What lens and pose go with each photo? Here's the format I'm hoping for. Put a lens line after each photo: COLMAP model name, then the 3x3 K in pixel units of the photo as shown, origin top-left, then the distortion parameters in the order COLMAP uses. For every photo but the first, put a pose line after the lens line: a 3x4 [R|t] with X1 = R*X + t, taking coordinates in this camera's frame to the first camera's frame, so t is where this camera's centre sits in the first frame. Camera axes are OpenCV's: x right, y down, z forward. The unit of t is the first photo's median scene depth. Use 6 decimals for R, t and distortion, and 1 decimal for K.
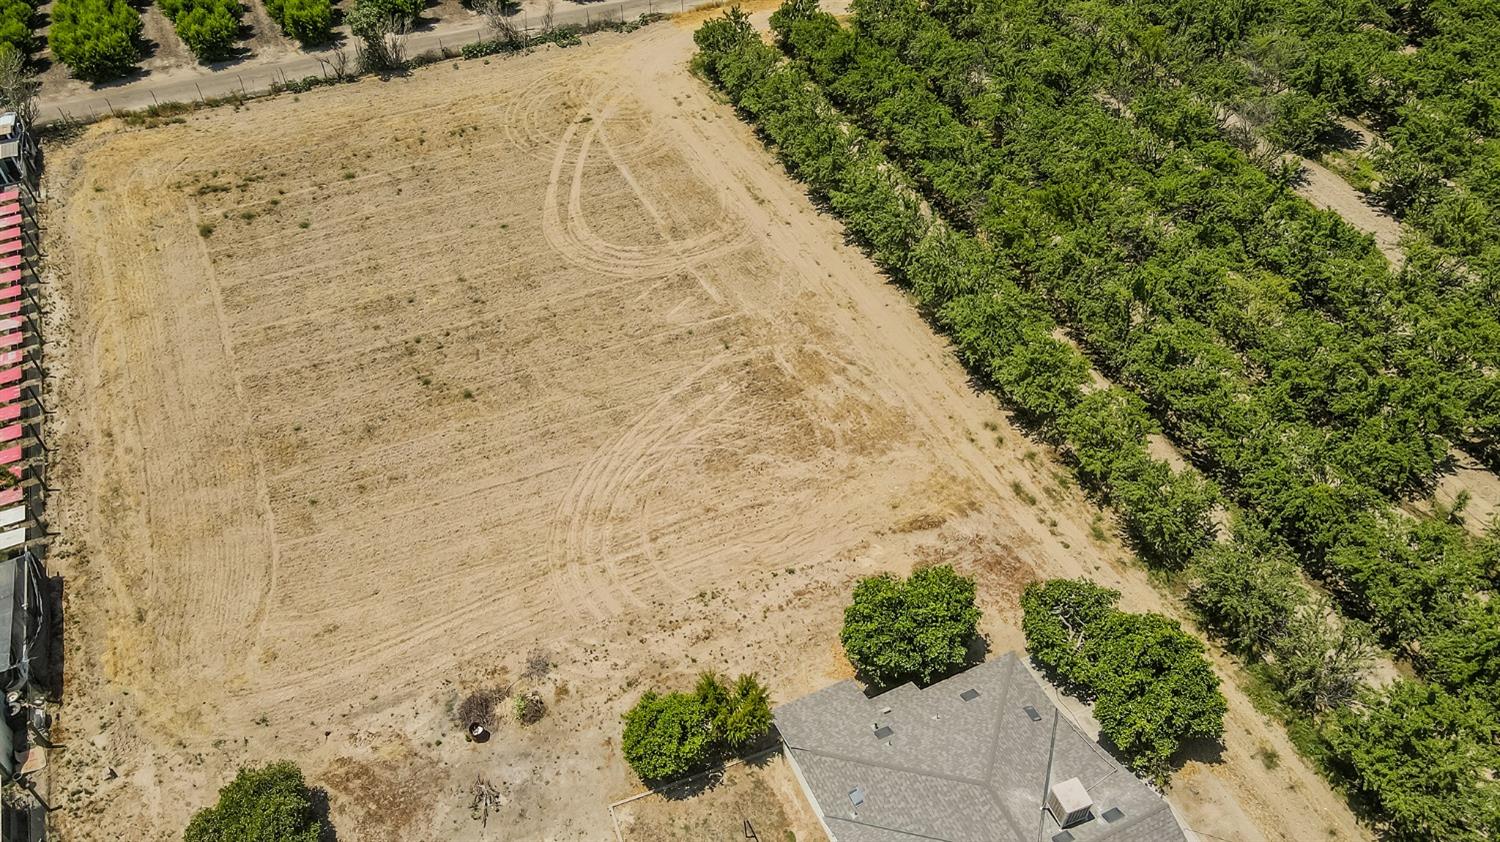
lens RADIAL K [[1108.0, 0, 747.3], [0, 1108.0, 424.9], [0, 0, 1]] dist [0.004758, 0.036571]
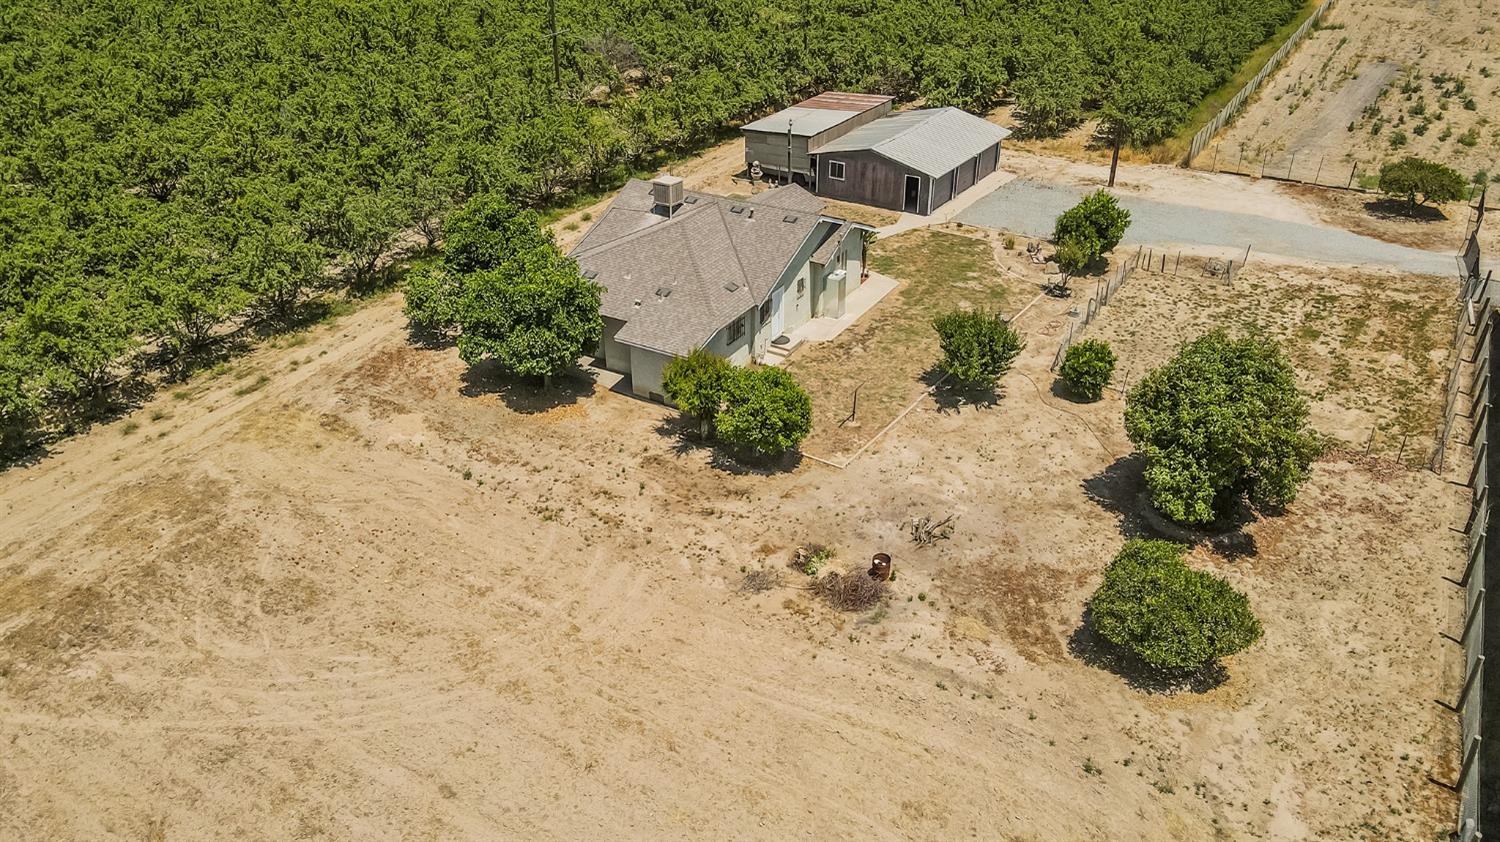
lens RADIAL K [[1108.0, 0, 745.8], [0, 1108.0, 419.5], [0, 0, 1]] dist [0.004758, 0.036571]
pose [[-0.565921, -0.401927, 0.719853, -0.474059], [0.587072, 0.416574, 0.694127, -0.239363], [-0.578861, 0.815427, 0.000212, 0.654131]]
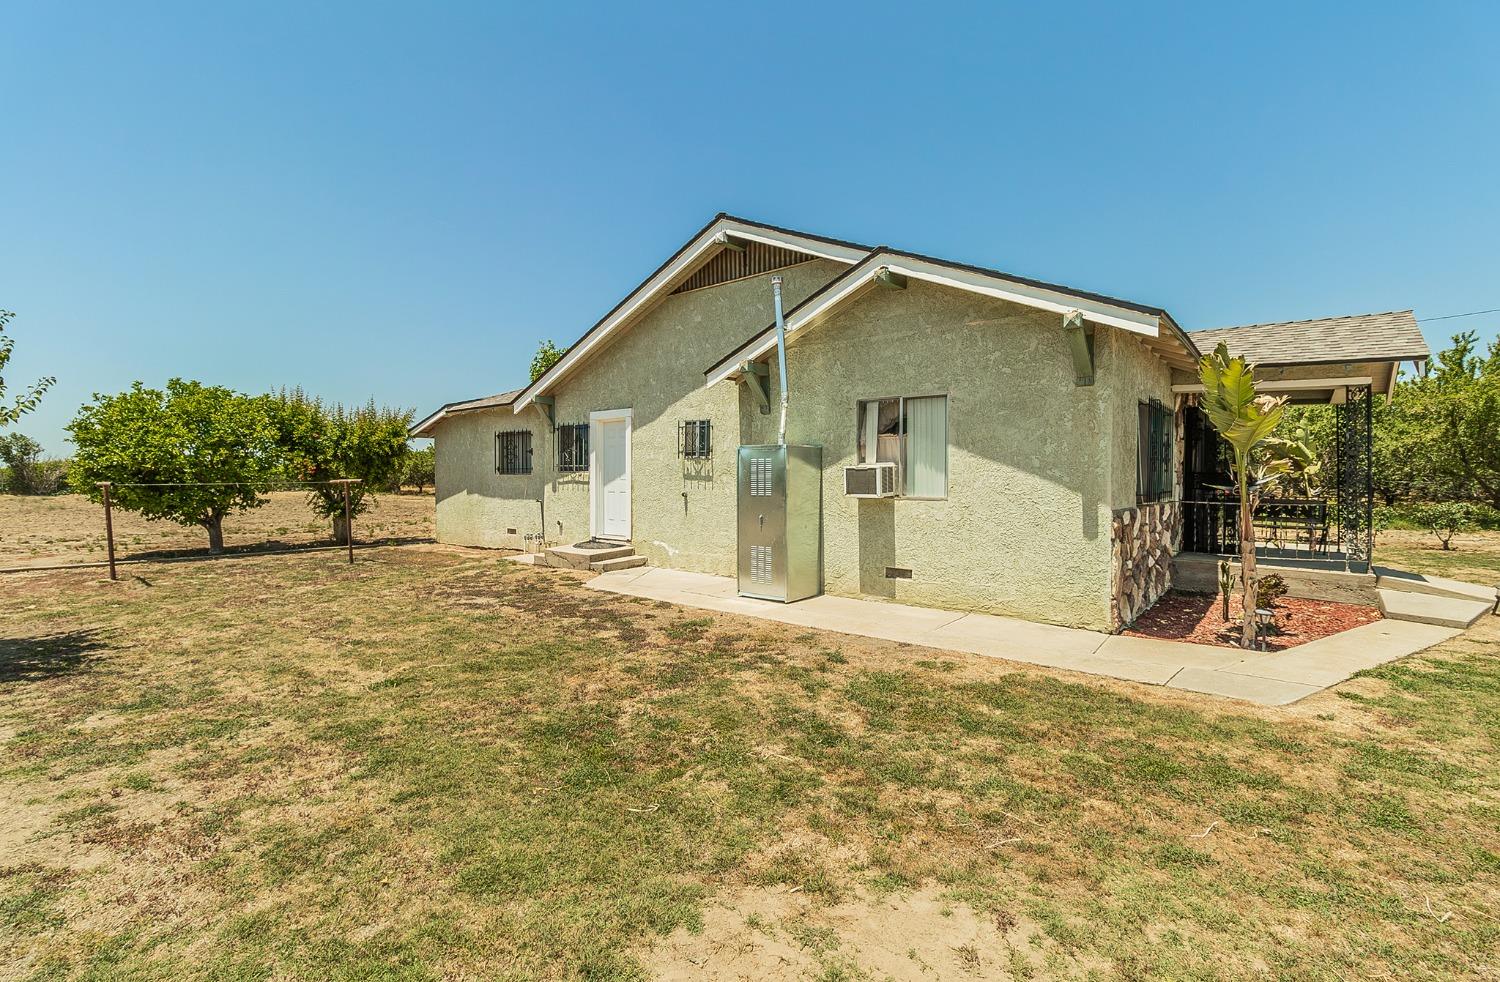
lens RADIAL K [[674.1, 0, 742.7], [0, 674.1, 483.8], [0, 0, 1]] dist [0.001973, 0.000030]
pose [[0.904152, 0.004120, 0.427190, 0.015642], [0.295206, 0.716787, -0.631719, 0.366243], [-0.308807, 0.697280, 0.646869, 0.463580]]
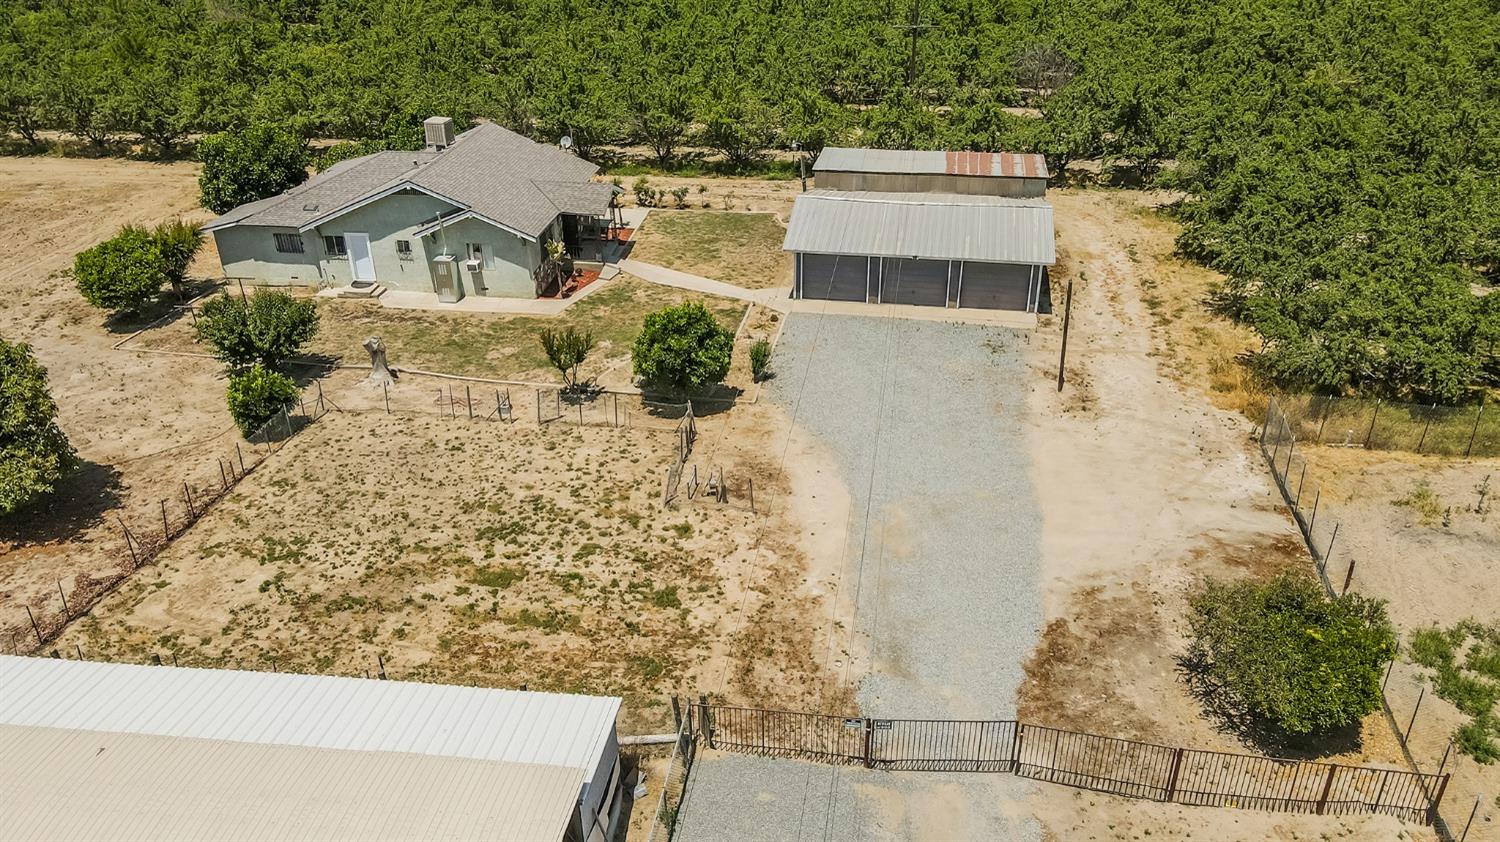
lens RADIAL K [[1108.0, 0, 742.4], [0, 1108.0, 418.6], [0, 0, 1]] dist [0.004758, 0.036571]
pose [[0.542585, -0.398322, 0.739555, -0.383973], [0.599764, 0.800125, -0.009081, 0.484784], [-0.588120, 0.448486, 0.673035, -0.002058]]
